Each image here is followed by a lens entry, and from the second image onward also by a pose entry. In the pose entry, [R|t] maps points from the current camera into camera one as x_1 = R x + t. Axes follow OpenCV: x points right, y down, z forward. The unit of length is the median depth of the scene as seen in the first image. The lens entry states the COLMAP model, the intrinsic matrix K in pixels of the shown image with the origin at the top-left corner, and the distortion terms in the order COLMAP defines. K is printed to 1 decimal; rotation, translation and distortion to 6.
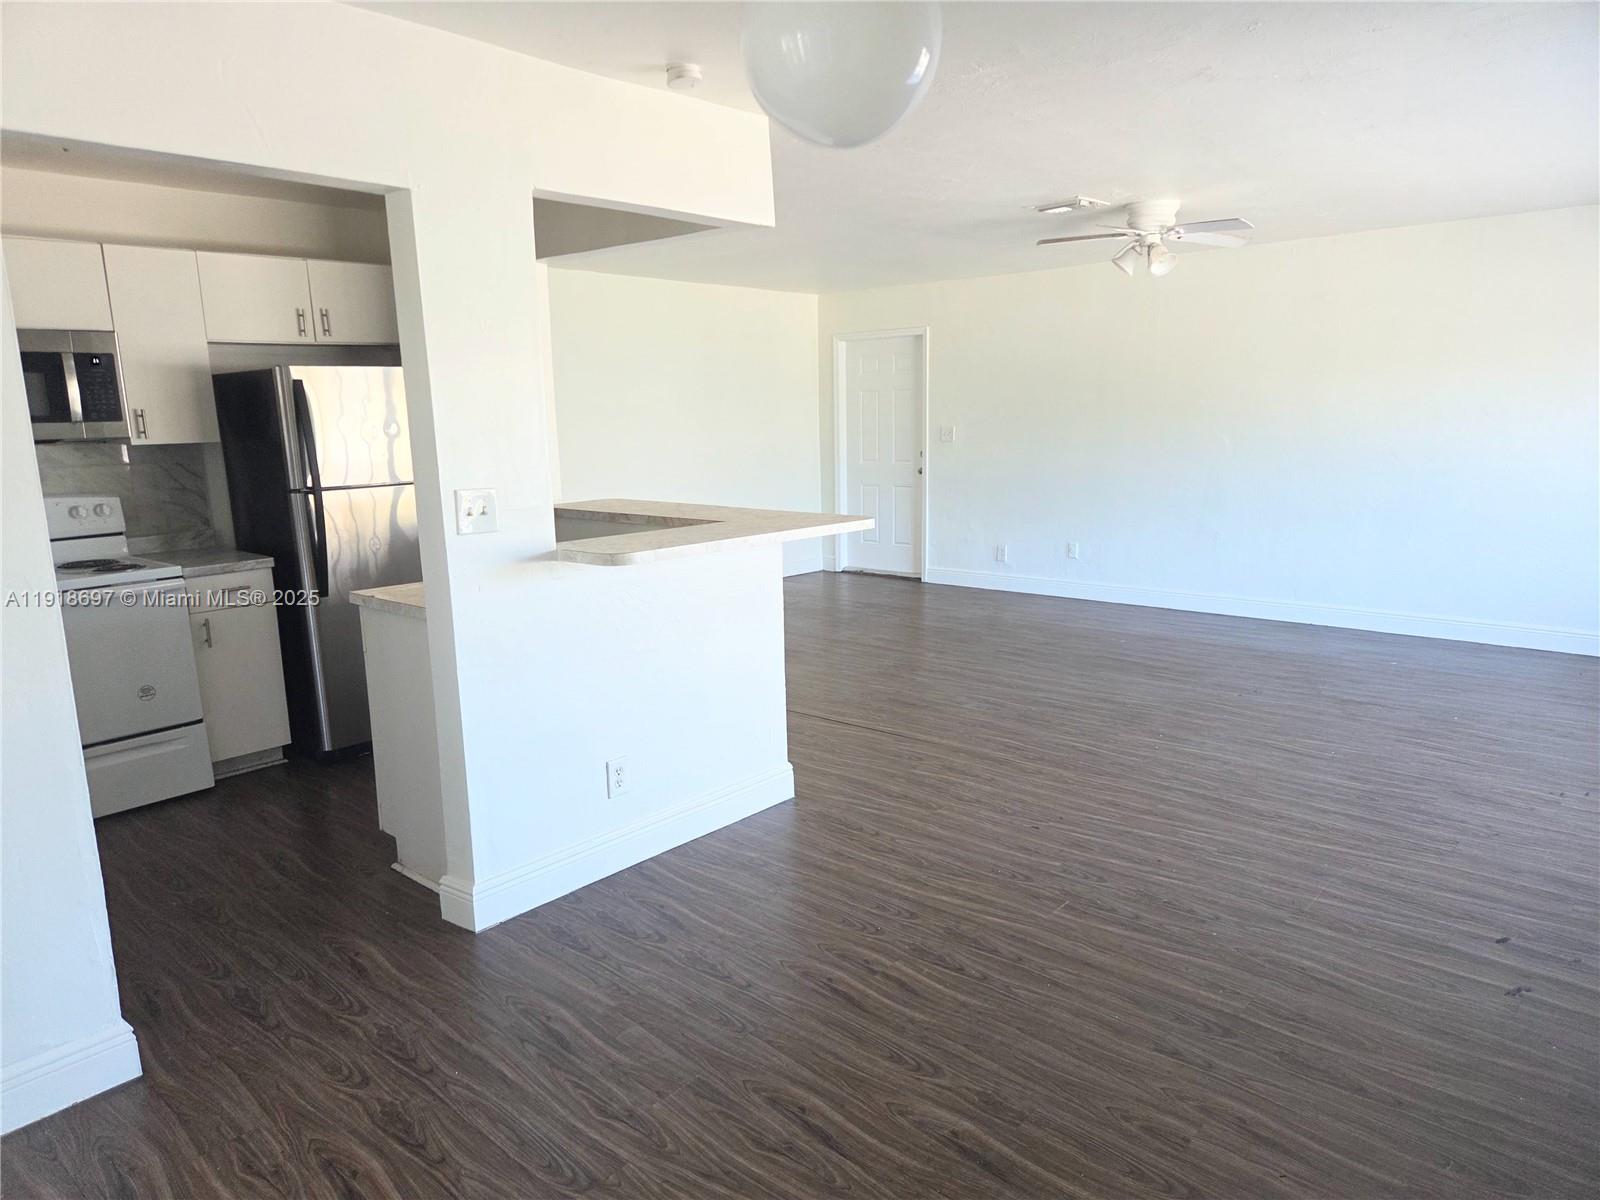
lens RADIAL K [[1069.3, 0, 790.7], [0, 1069.3, 608.8], [0, 0, 1]] dist [0.073953, -0.053379]
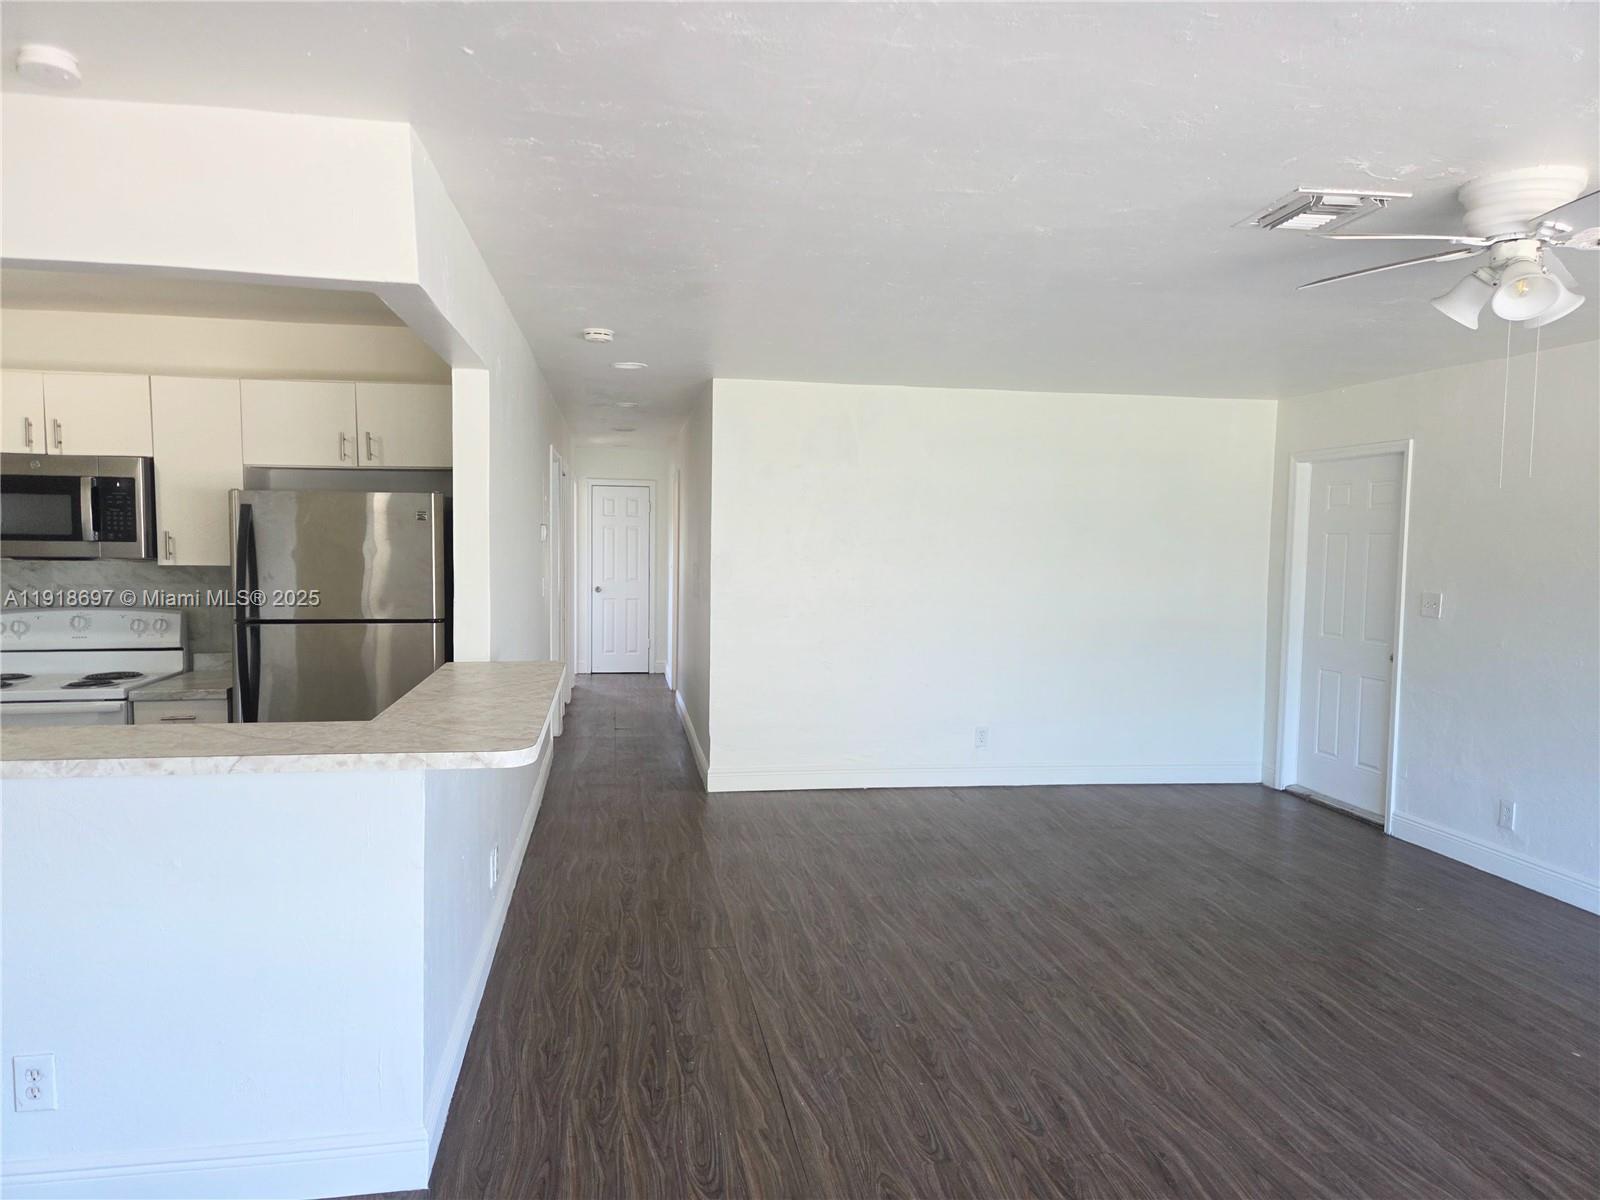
lens RADIAL K [[1069.3, 0, 802.6], [0, 1069.3, 601.1], [0, 0, 1]] dist [0.073953, -0.053379]
pose [[0.784604, 0.072691, -0.615721, 0.559014], [-0.147358, 0.986509, -0.071310, -0.148343], [0.602231, 0.146681, 0.784731, 0.632796]]
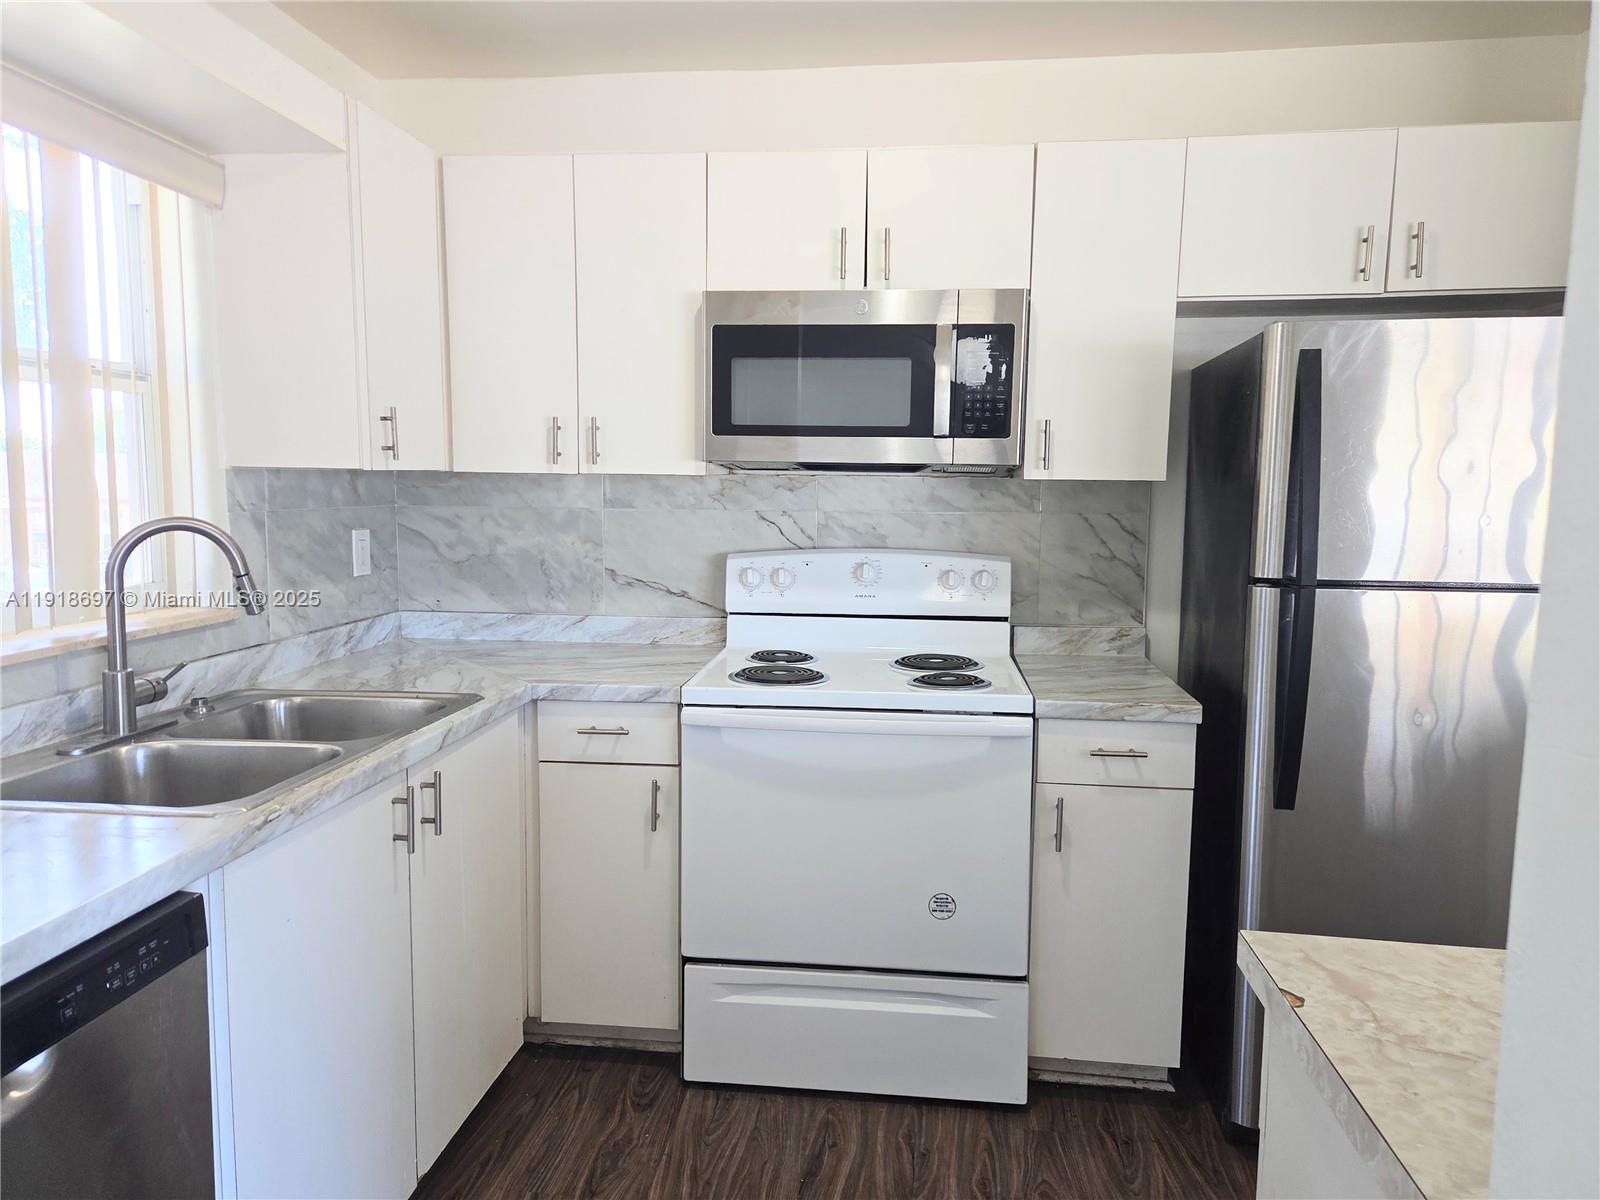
lens RADIAL K [[1069.3, 0, 804.1], [0, 1069.3, 593.5], [0, 0, 1]] dist [0.073953, -0.053379]
pose [[0.585740, 0.119555, -0.801633, -0.215920], [-0.180456, 0.983471, 0.014818, -0.083746], [0.790155, 0.135980, 0.597632, 0.625024]]
